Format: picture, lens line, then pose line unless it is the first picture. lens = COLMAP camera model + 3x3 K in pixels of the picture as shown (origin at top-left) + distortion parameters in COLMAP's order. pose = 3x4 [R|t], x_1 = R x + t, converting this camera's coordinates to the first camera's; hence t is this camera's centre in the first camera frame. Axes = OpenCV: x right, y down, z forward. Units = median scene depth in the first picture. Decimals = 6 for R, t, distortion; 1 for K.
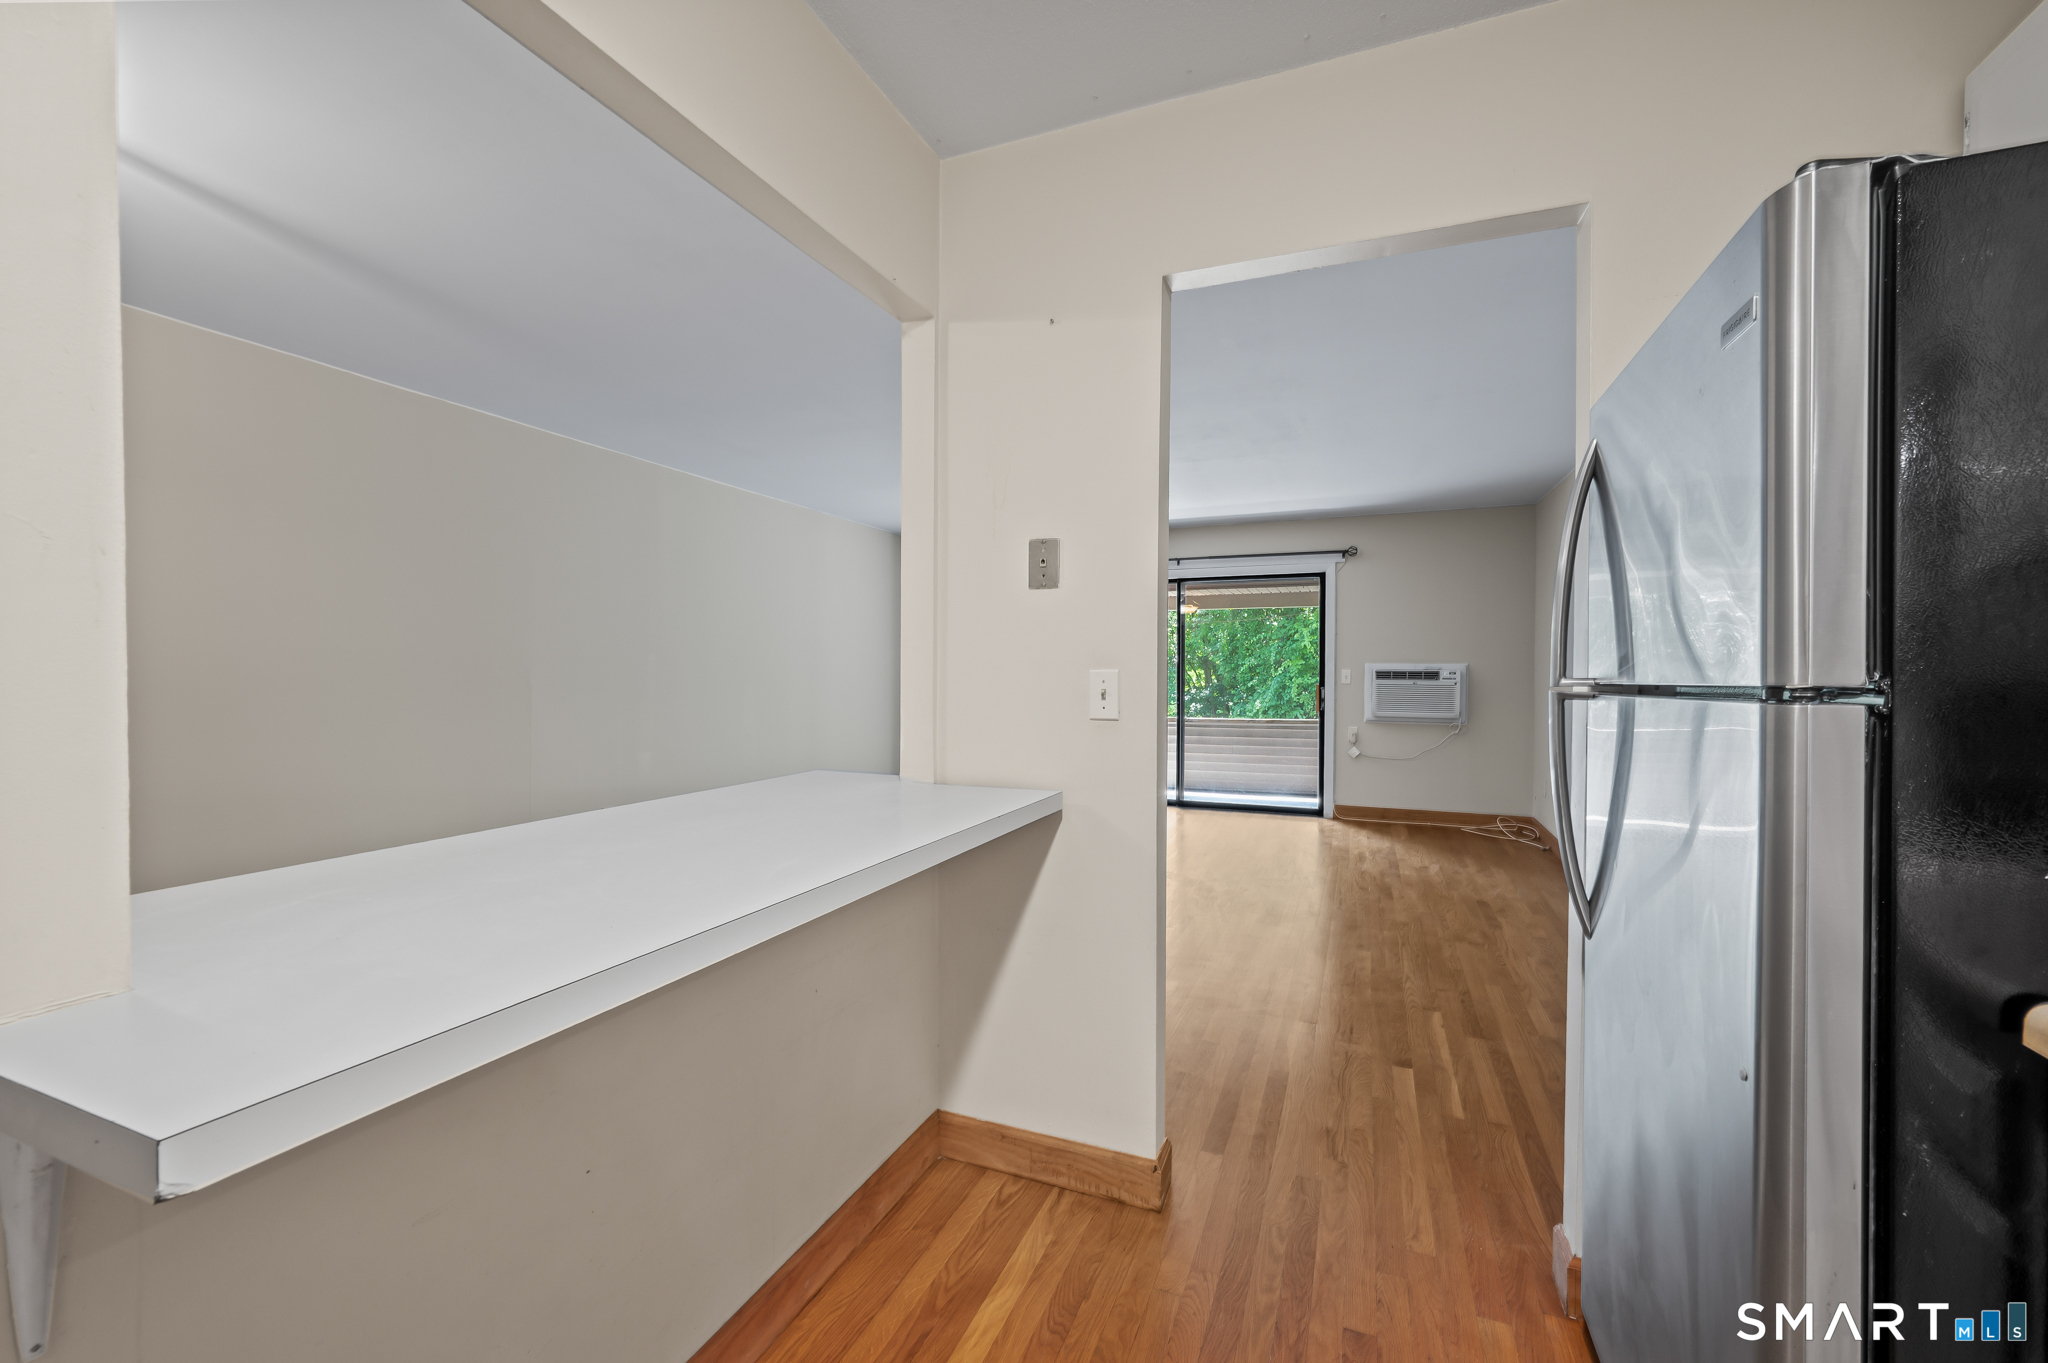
lens RADIAL K [[821.5, 0, 1024.0], [0, 821.5, 681.5], [0, 0, 1]] dist [-0.000991, -0.000036]
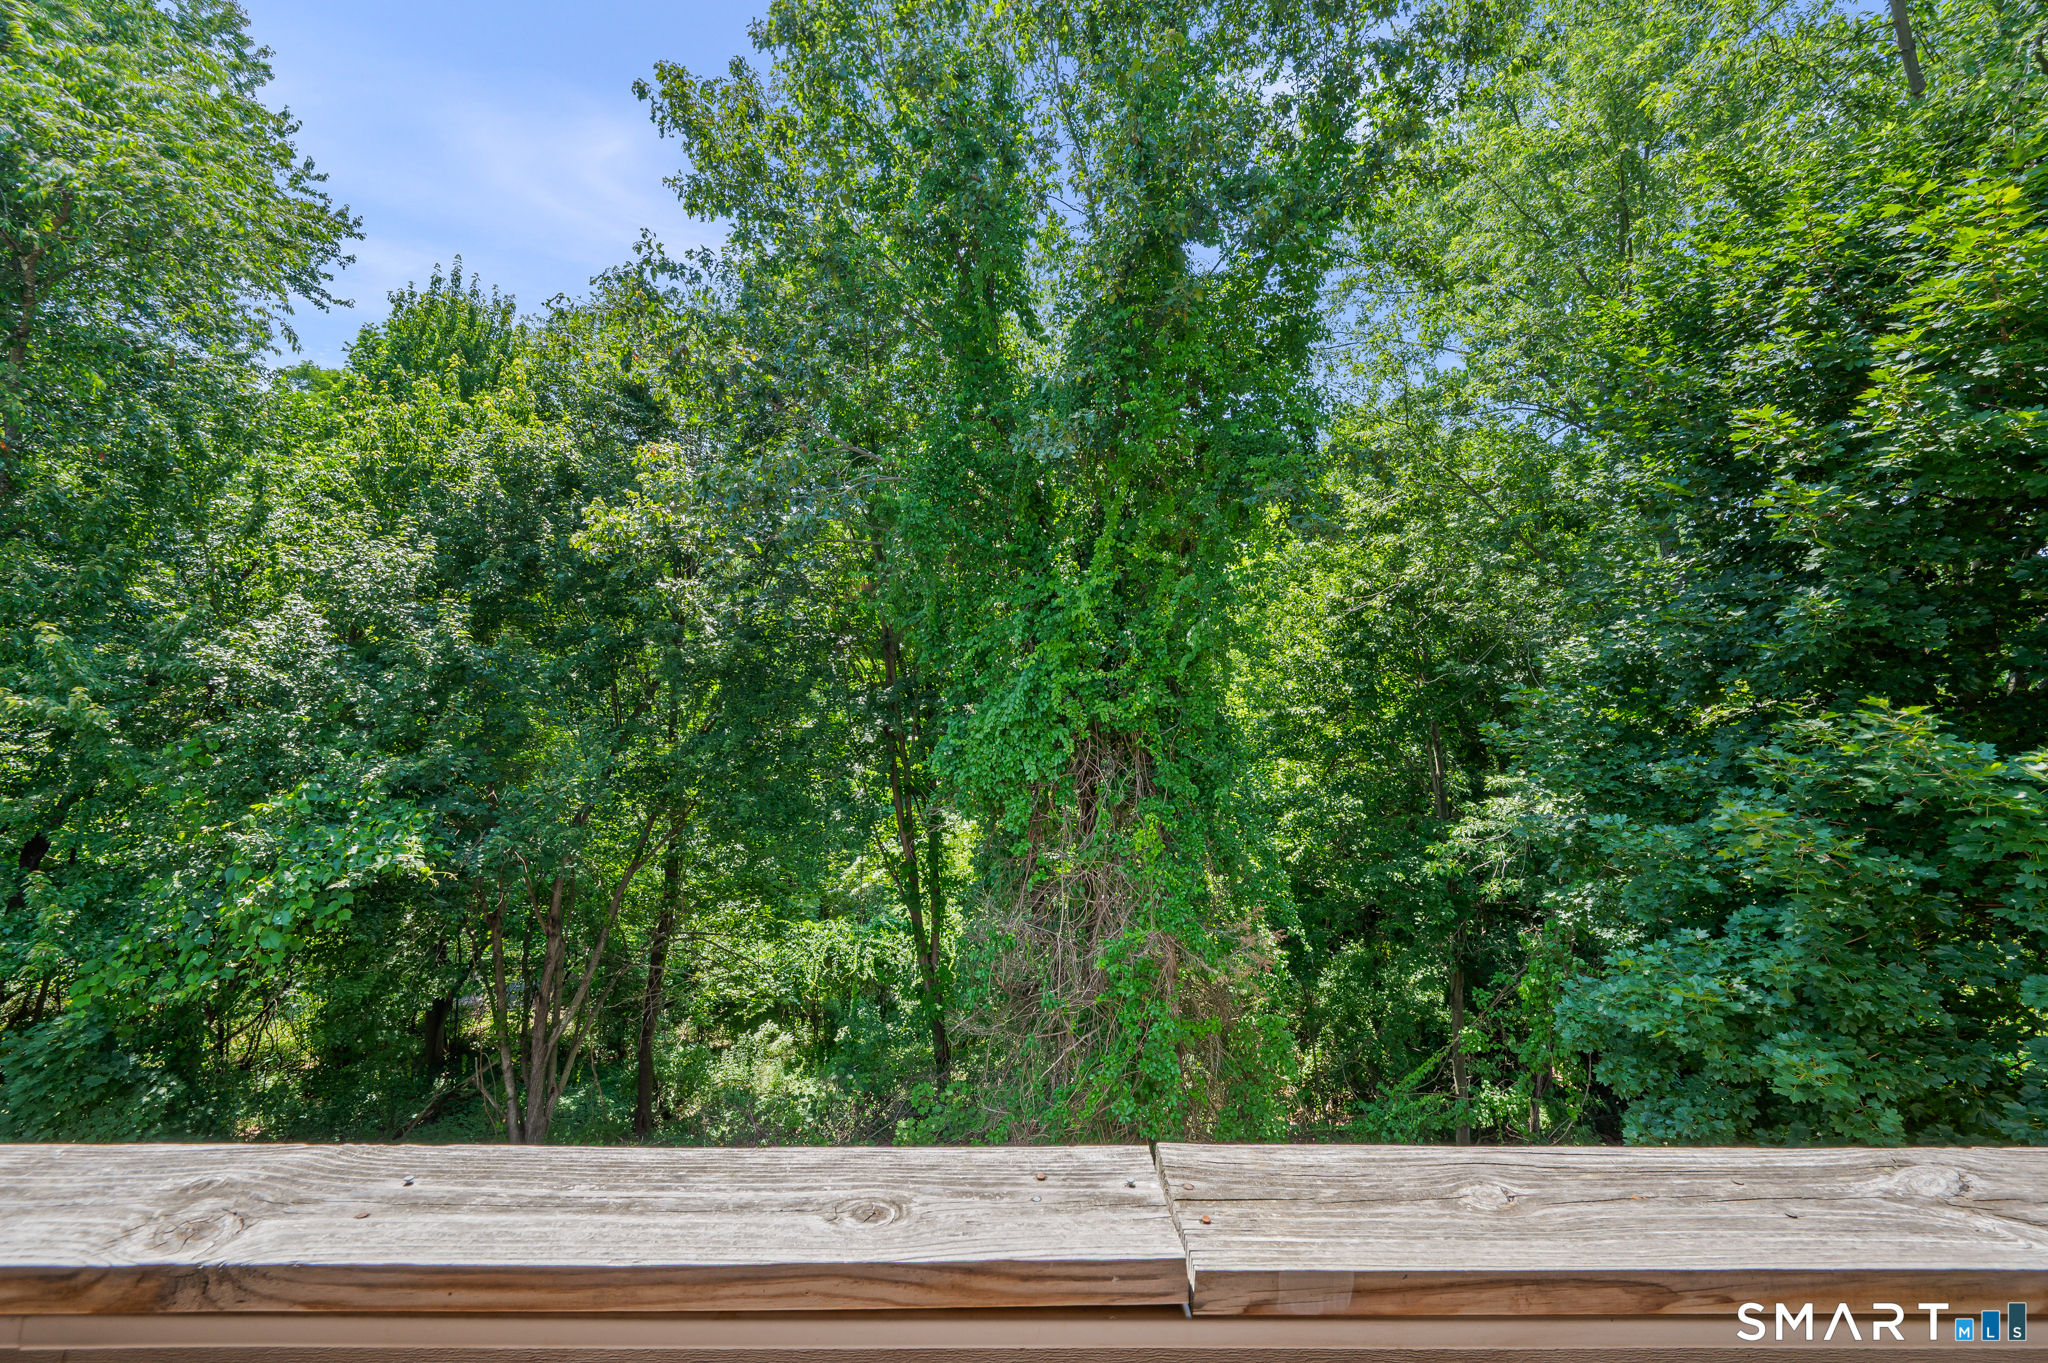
lens RADIAL K [[821.7, 0, 1033.2], [0, 821.7, 673.3], [0, 0, 1]] dist [0.000534, -0.000020]
pose [[0.914020, 0.013583, 0.405441, 0.235726], [-0.013266, 0.999906, -0.003591, -0.005071], [-0.405452, -0.002096, 0.914114, 1.393987]]
